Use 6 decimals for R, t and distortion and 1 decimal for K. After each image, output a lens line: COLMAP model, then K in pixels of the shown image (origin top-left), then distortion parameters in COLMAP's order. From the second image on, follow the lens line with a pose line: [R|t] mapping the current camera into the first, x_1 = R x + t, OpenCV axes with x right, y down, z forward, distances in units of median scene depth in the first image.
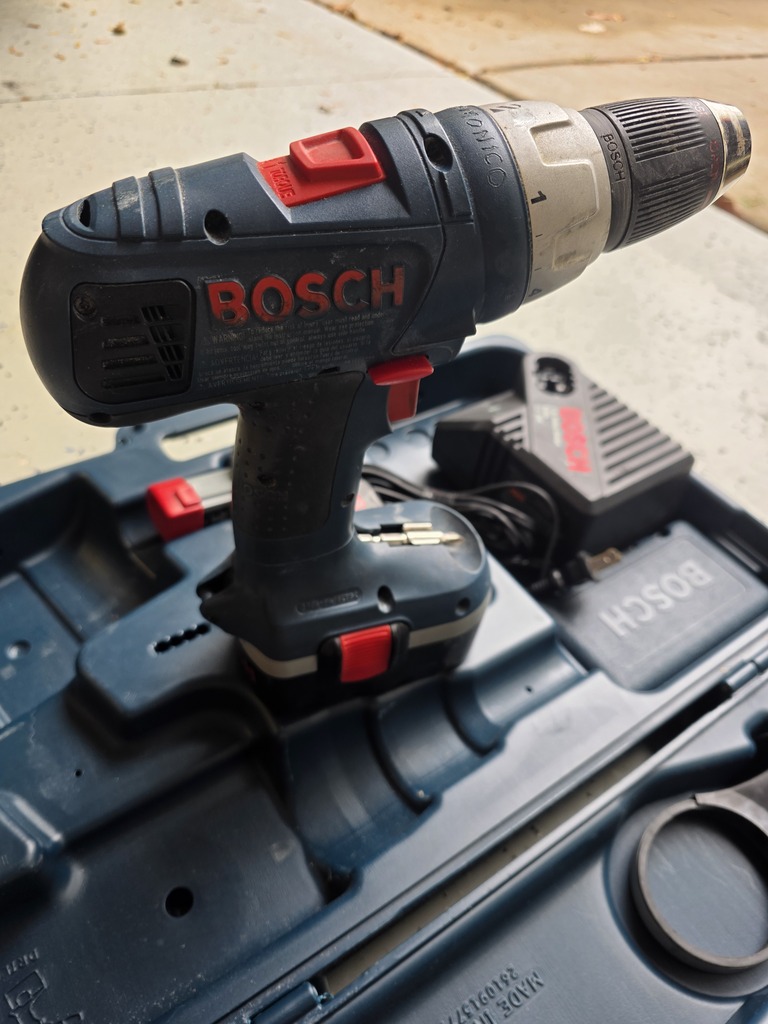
lens RADIAL K [[670.4, 0, 386.1], [0, 670.4, 520.1], [0, 0, 1]] dist [0.007173, -0.009420]
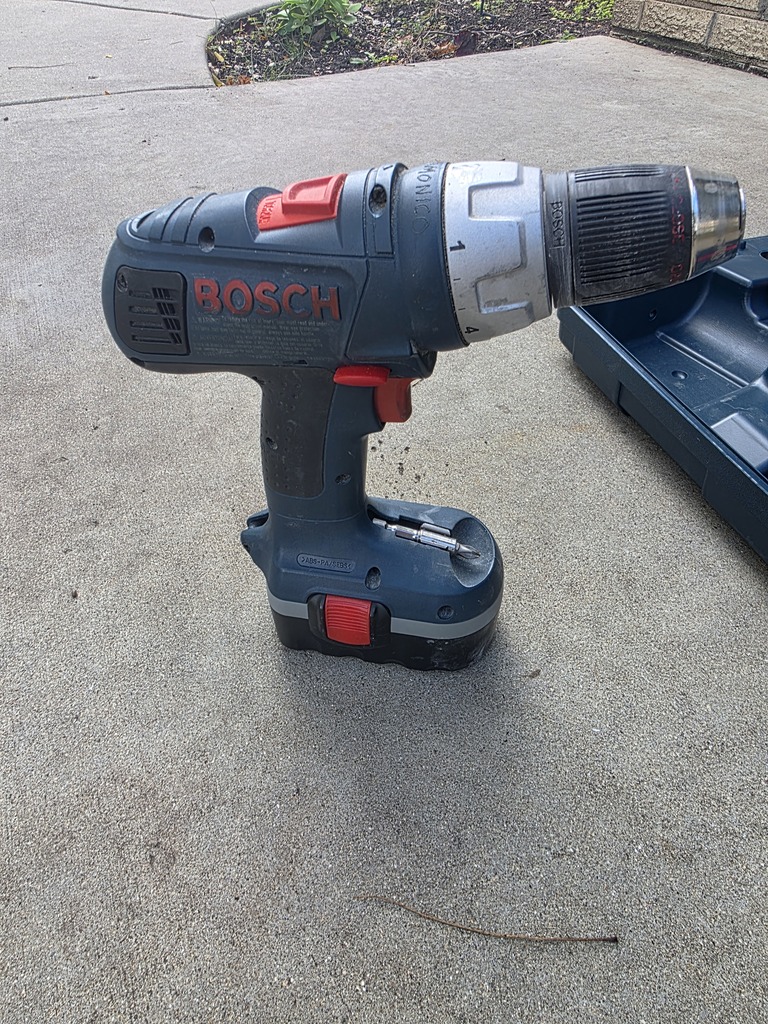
lens RADIAL K [[670.4, 0, 383.5], [0, 670.4, 504.7], [0, 0, 1]] dist [0.007173, -0.009420]
pose [[0.861335, 0.282539, -0.422225, 0.715274], [-0.295022, 0.954772, 0.037060, -0.072702], [0.413599, 0.092645, 0.905733, -0.027442]]
